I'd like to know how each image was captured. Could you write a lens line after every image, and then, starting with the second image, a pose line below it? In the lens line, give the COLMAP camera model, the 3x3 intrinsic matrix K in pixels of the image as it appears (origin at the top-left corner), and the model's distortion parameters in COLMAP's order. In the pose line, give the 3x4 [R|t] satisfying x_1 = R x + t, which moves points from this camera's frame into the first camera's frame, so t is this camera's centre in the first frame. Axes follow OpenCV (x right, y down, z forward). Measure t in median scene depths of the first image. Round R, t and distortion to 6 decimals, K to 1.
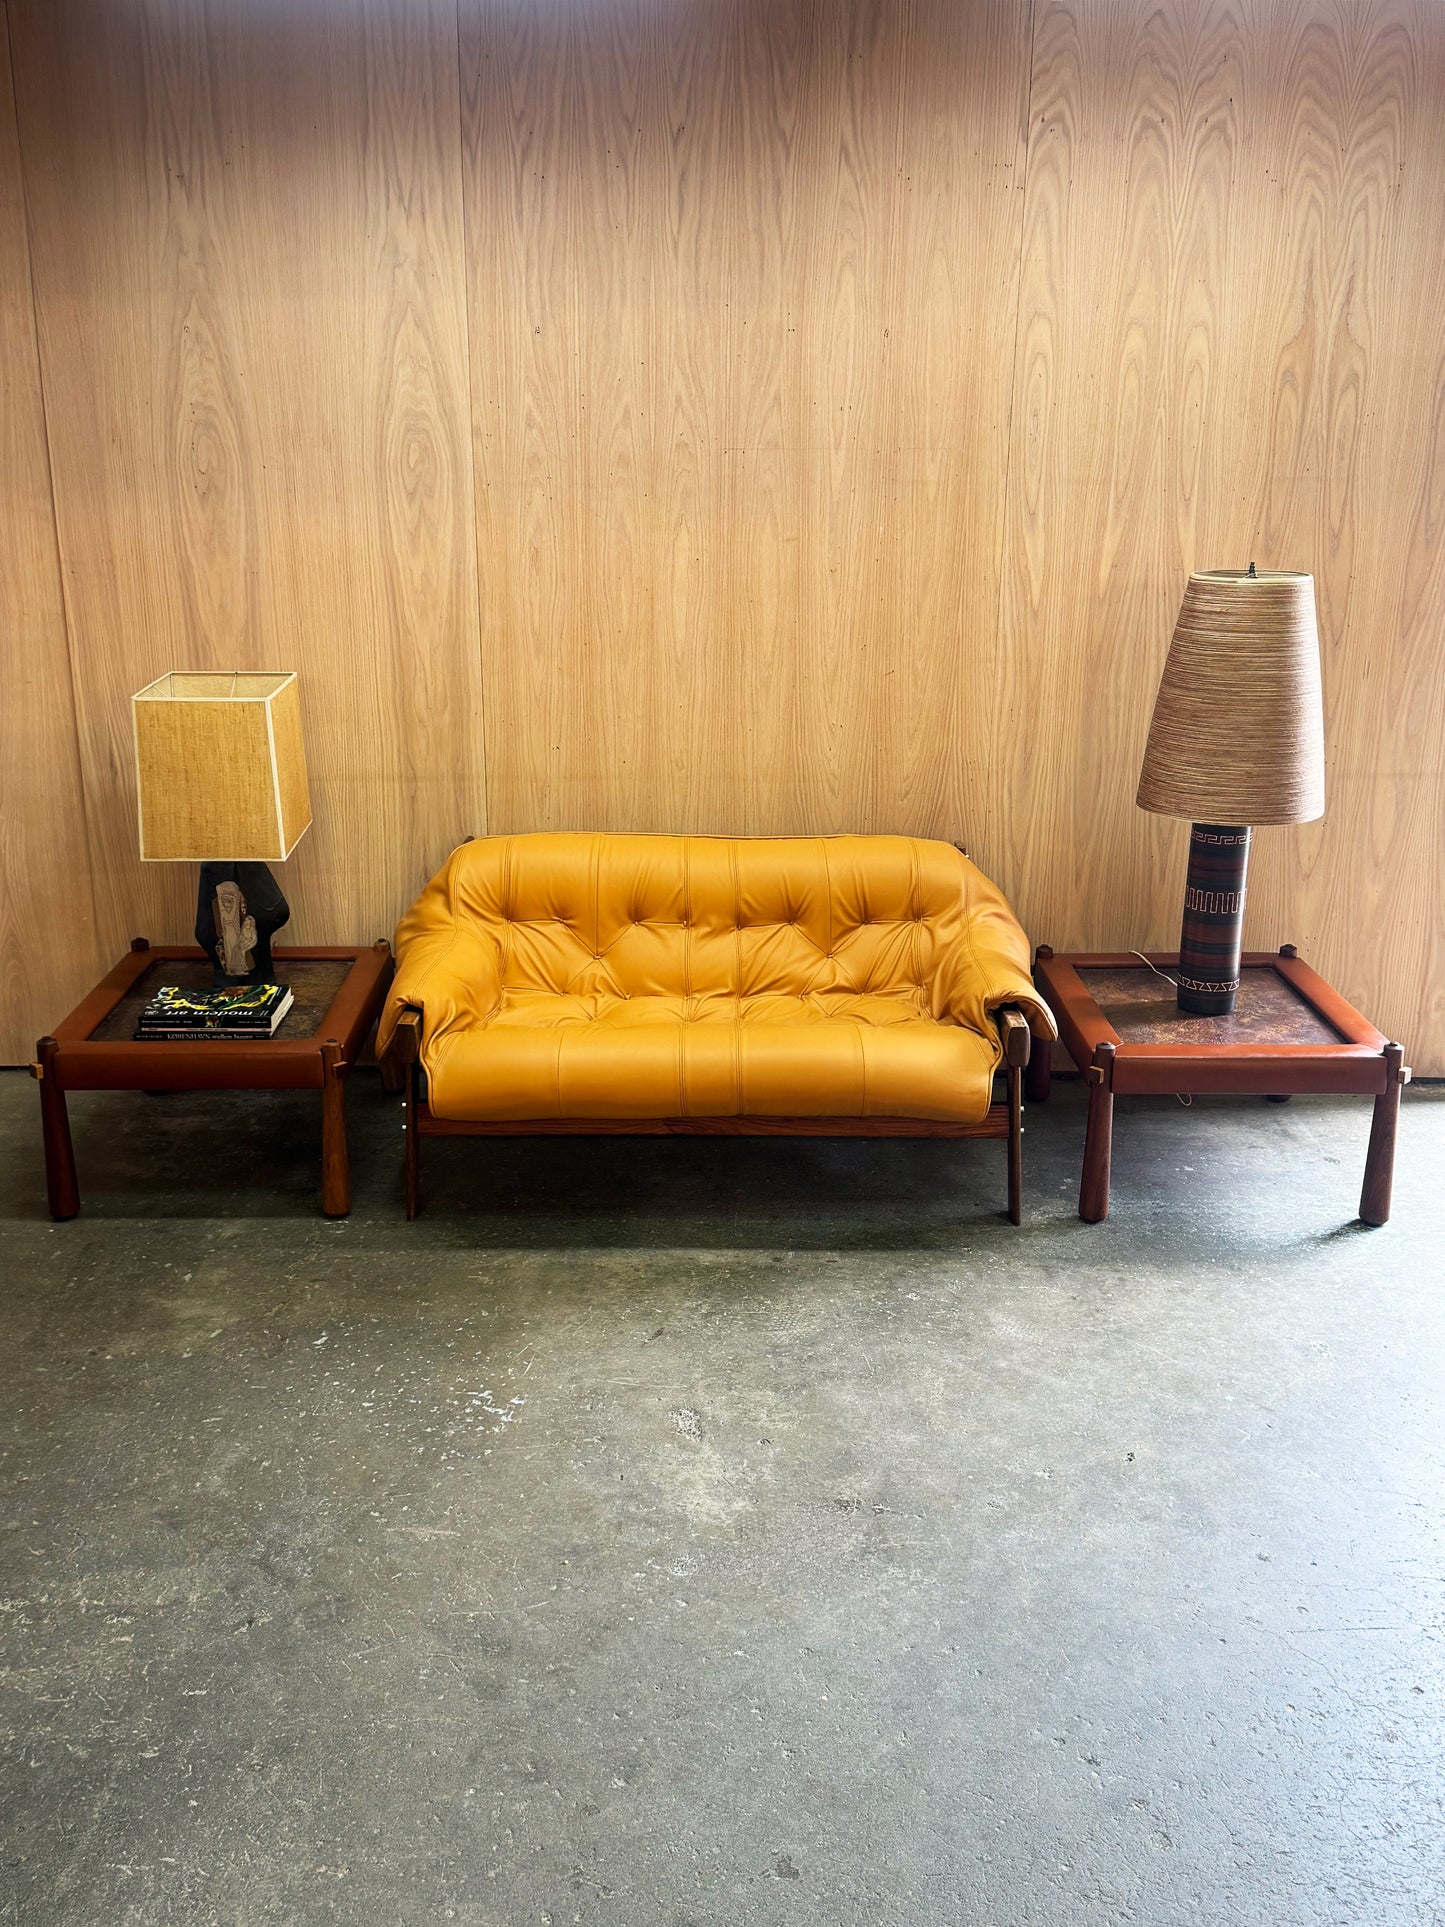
lens RADIAL K [[1806.4, 0, 698.4], [0, 1806.4, 962.1], [0, 0, 1]] dist [0.077265, 0.000000]
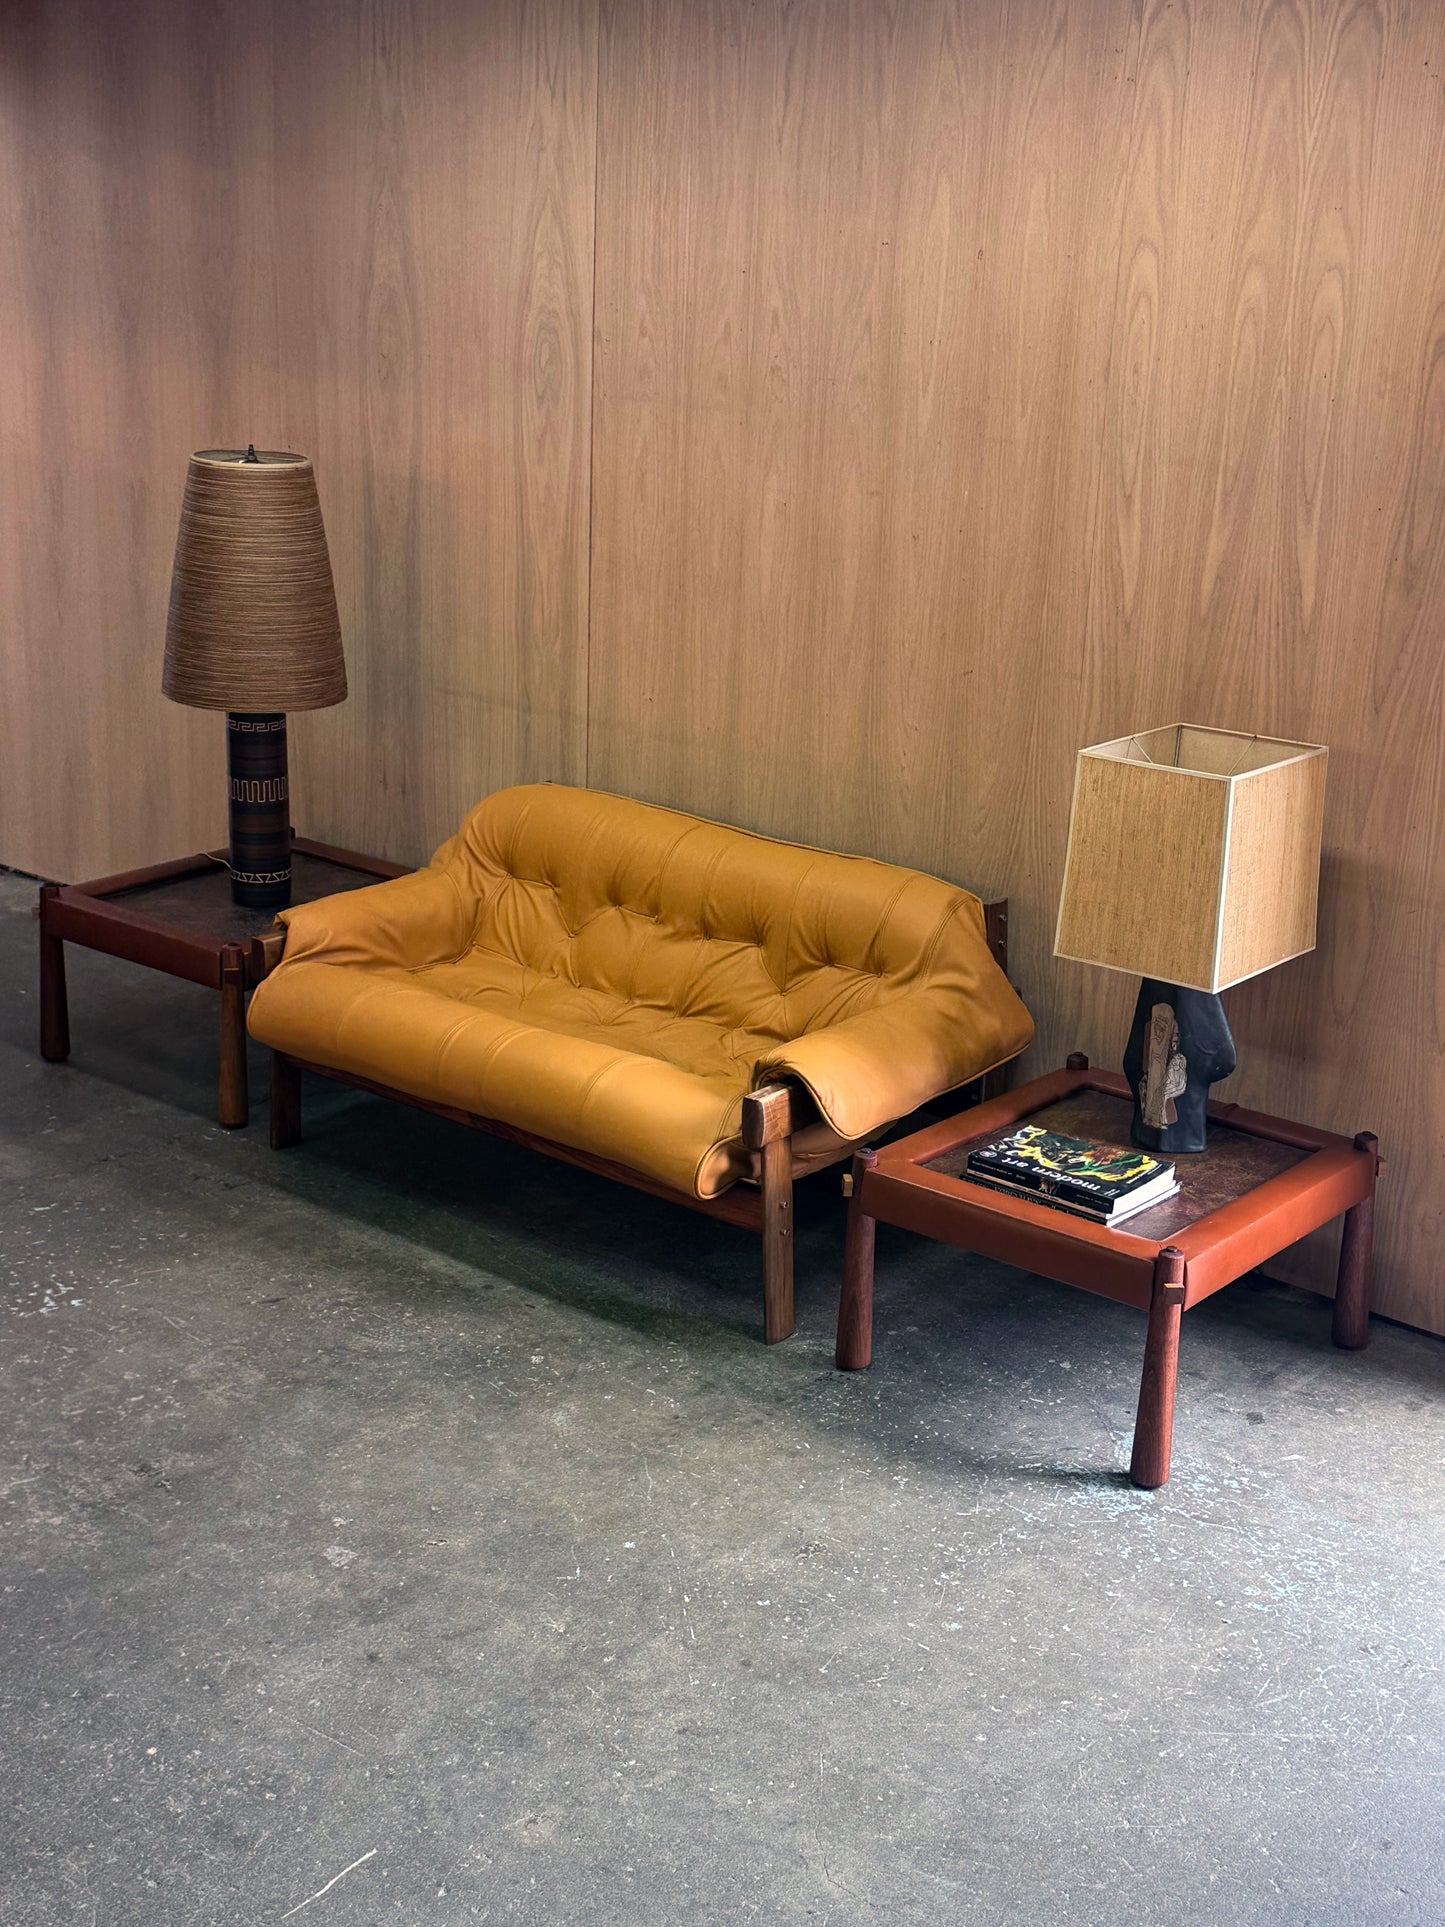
lens RADIAL K [[2677.5, 0, 701.9], [0, 2677.5, 1021.1], [0, 0, 1]] dist [0.123320, 0.000000]
pose [[0.768659, 0.230334, -0.596750, 0.791152], [-0.222874, 0.970897, 0.087669, -0.092195], [0.599576, 0.065613, 0.797624, -0.004508]]
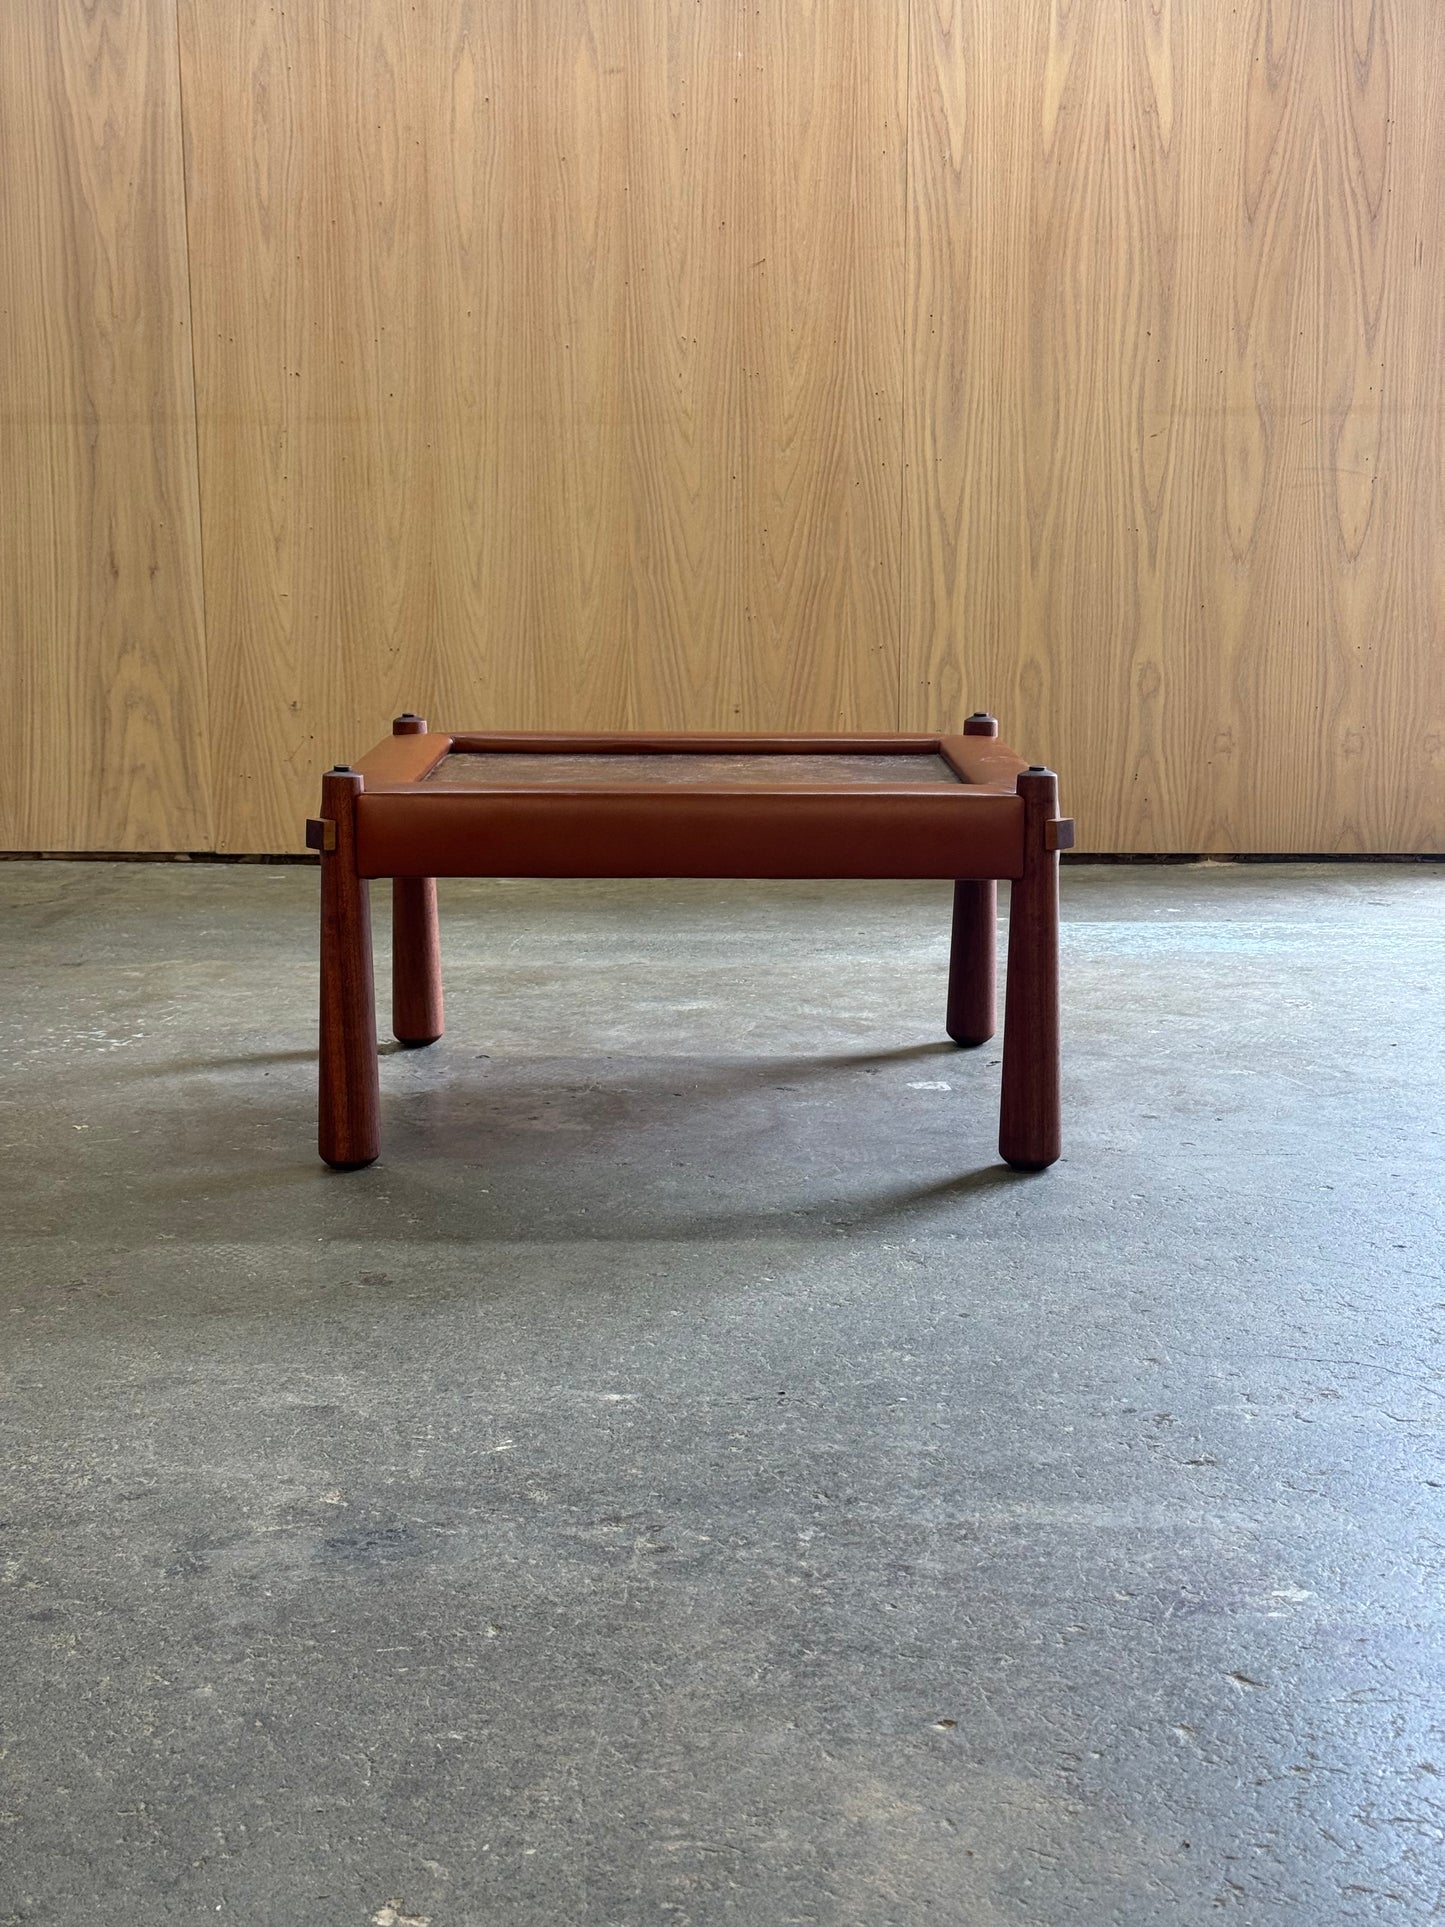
lens RADIAL K [[2677.5, 0, 733.5], [0, 2677.5, 991.7], [0, 0, 1]] dist [0.123320, 0.000000]
pose [[0.999985, -0.004611, -0.003017, 0.101994], [0.004174, 0.991286, -0.131658, 0.279598], [0.003598, 0.131643, 0.991291, -0.025616]]
